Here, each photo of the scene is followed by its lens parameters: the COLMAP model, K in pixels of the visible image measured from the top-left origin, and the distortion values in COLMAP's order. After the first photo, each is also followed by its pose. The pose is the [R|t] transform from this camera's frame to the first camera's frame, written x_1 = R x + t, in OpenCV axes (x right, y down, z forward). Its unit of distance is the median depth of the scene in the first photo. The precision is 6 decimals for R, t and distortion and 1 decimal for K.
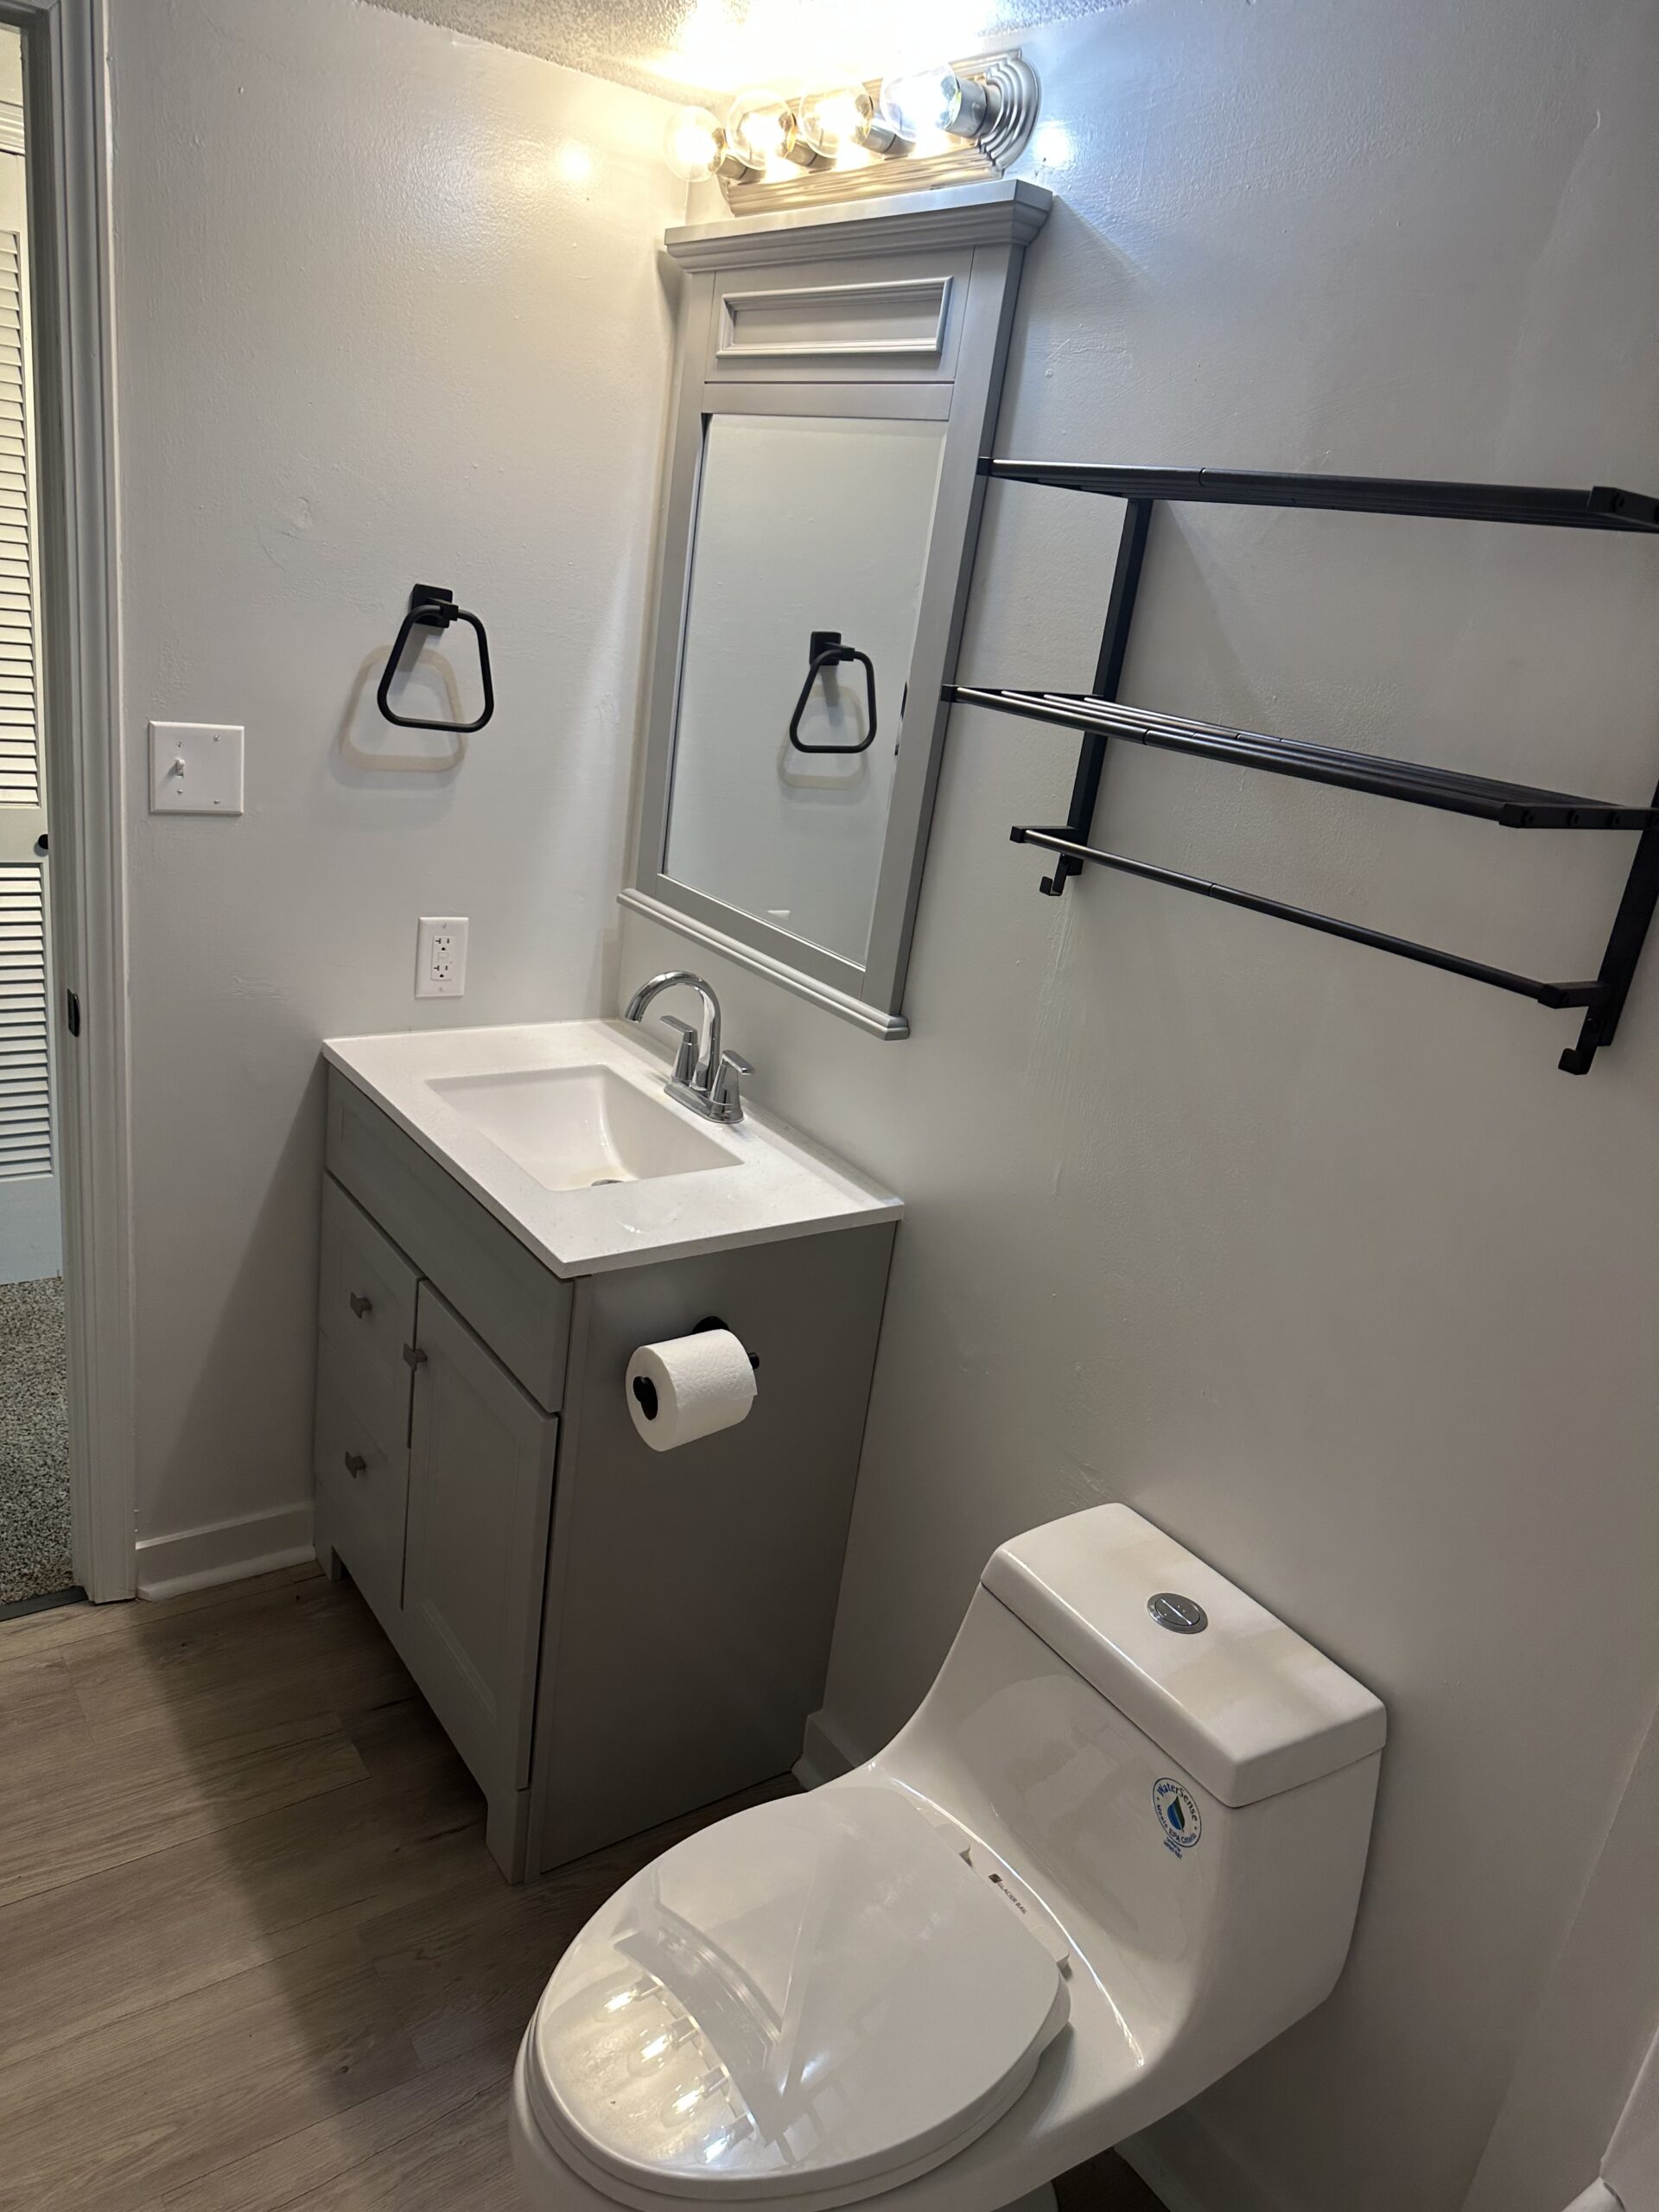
lens RADIAL K [[1550.7, 0, 802.0], [0, 1550.7, 1115.5], [0, 0, 1]] dist [-0.007162, -0.007468]
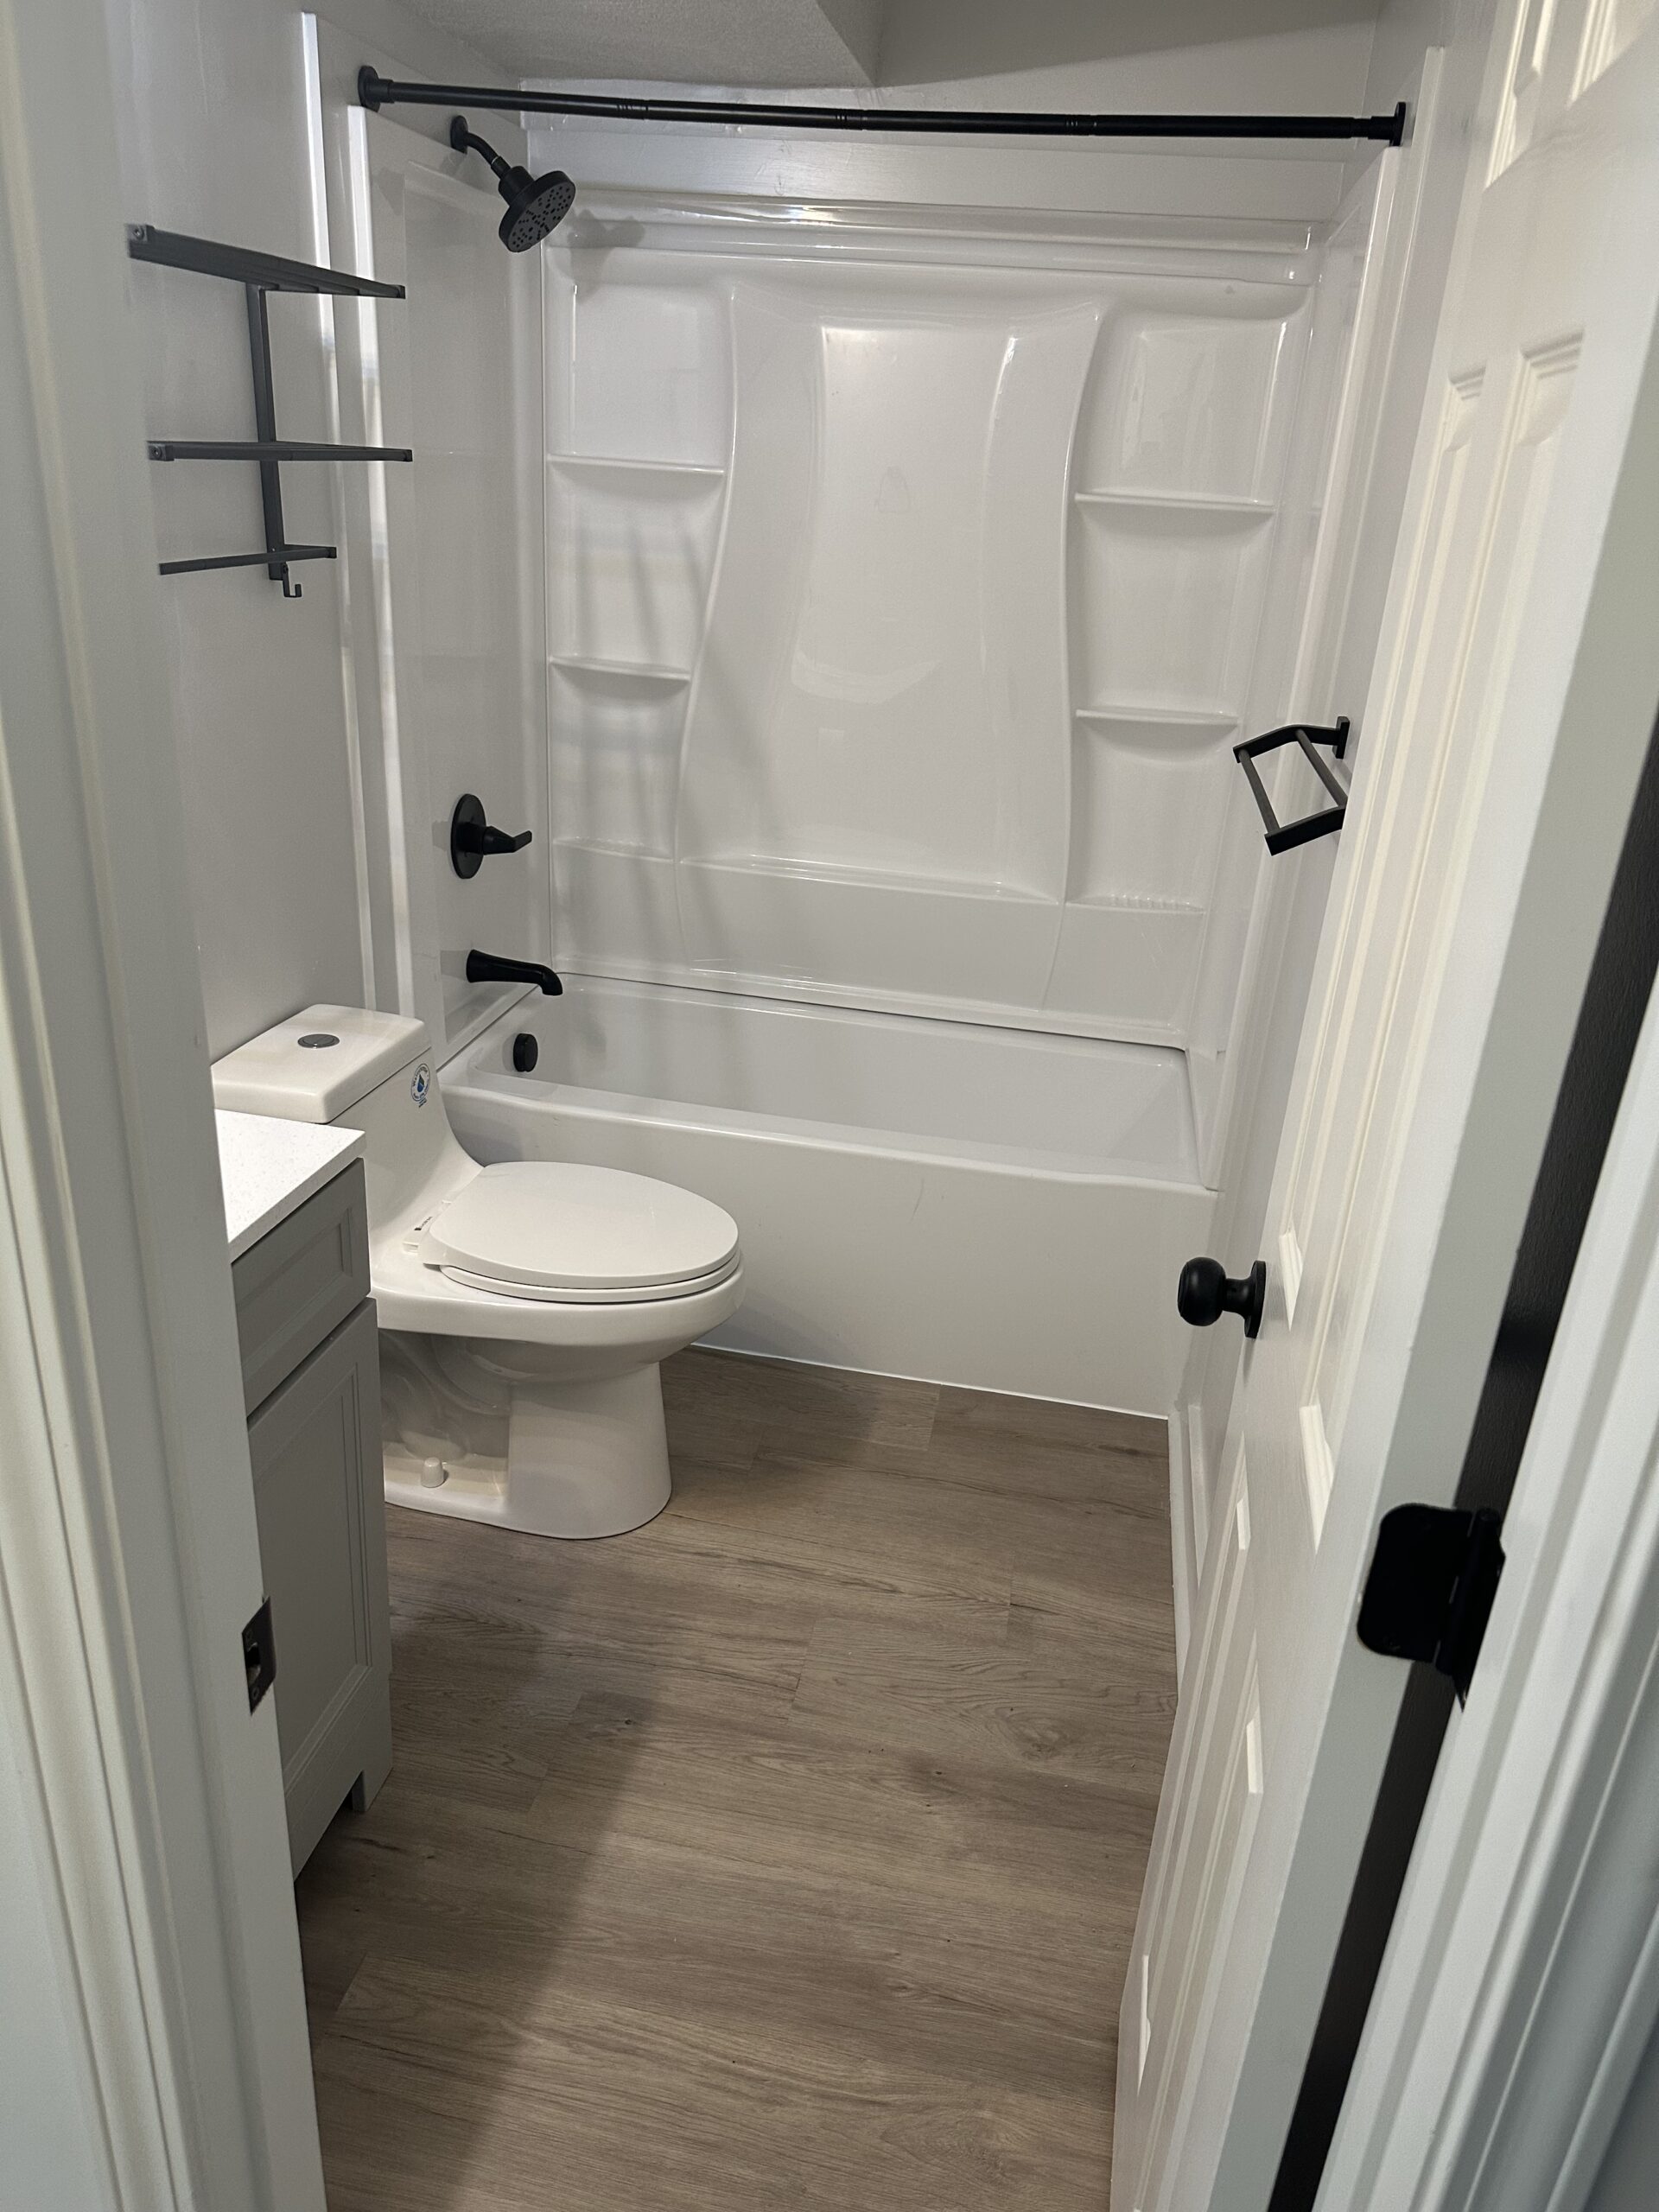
lens RADIAL K [[1545.2, 0, 829.5], [0, 1545.2, 1106.0], [0, 0, 1]] dist [0.121562, -0.198752]
pose [[-0.684829, -0.428392, 0.589482, -0.865459], [0.110172, 0.738779, 0.664882, -0.501385], [-0.720327, 0.520275, -0.458741, 1.127763]]
